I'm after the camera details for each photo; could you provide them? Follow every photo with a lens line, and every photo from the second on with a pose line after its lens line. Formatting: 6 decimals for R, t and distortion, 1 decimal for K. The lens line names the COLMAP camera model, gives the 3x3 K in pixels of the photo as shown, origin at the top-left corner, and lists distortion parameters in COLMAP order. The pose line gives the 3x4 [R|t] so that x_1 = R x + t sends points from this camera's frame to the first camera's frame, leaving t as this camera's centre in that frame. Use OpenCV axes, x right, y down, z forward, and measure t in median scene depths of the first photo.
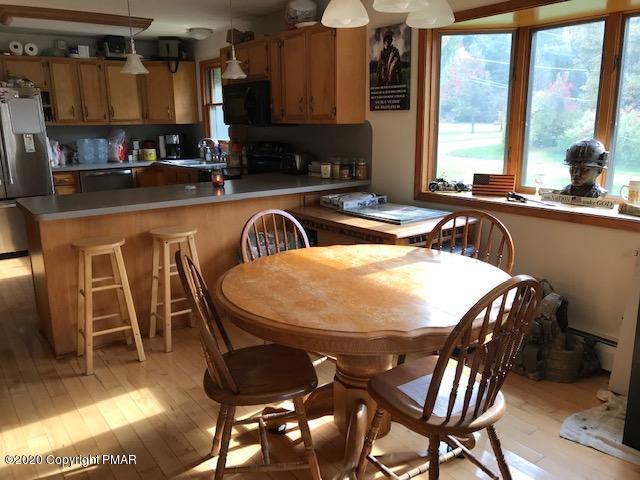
lens RADIAL K [[524.0, 0, 320.0], [0, 524.0, 240.0], [0, 0, 1]] dist [0.010282, 0.007384]
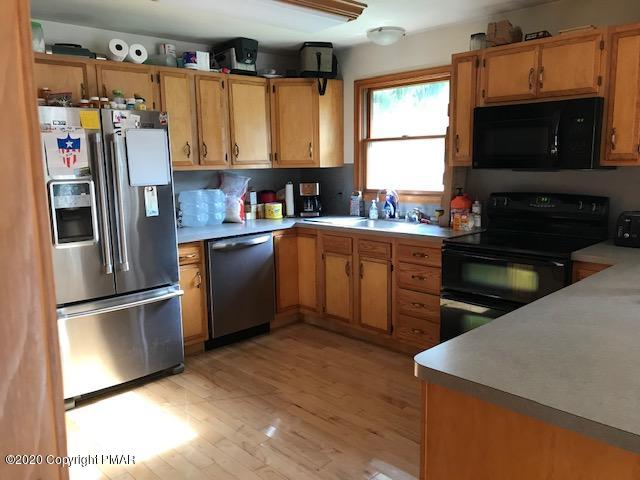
lens RADIAL K [[525.5, 0, 319.8], [0, 525.5, 258.6], [0, 0, 1]] dist [0.003889, 0.000775]
pose [[0.990535, -0.027952, 0.134382, -0.384791], [0.033790, 0.998573, -0.041361, -0.073729], [-0.133034, 0.045510, 0.990066, 0.323487]]
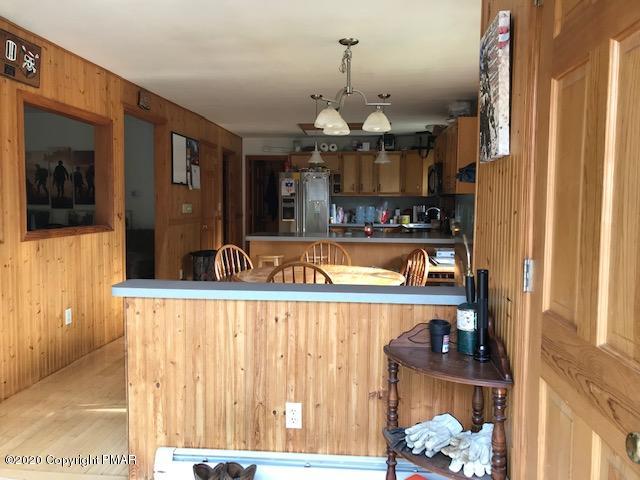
lens RADIAL K [[524.0, 0, 320.0], [0, 524.0, 240.0], [0, 0, 1]] dist [0.010282, 0.007384]
pose [[0.743487, 0.066056, -0.665480, 0.412703], [-0.164914, 0.982488, -0.086722, 0.036630], [0.648097, 0.174224, 0.741361, -0.095898]]
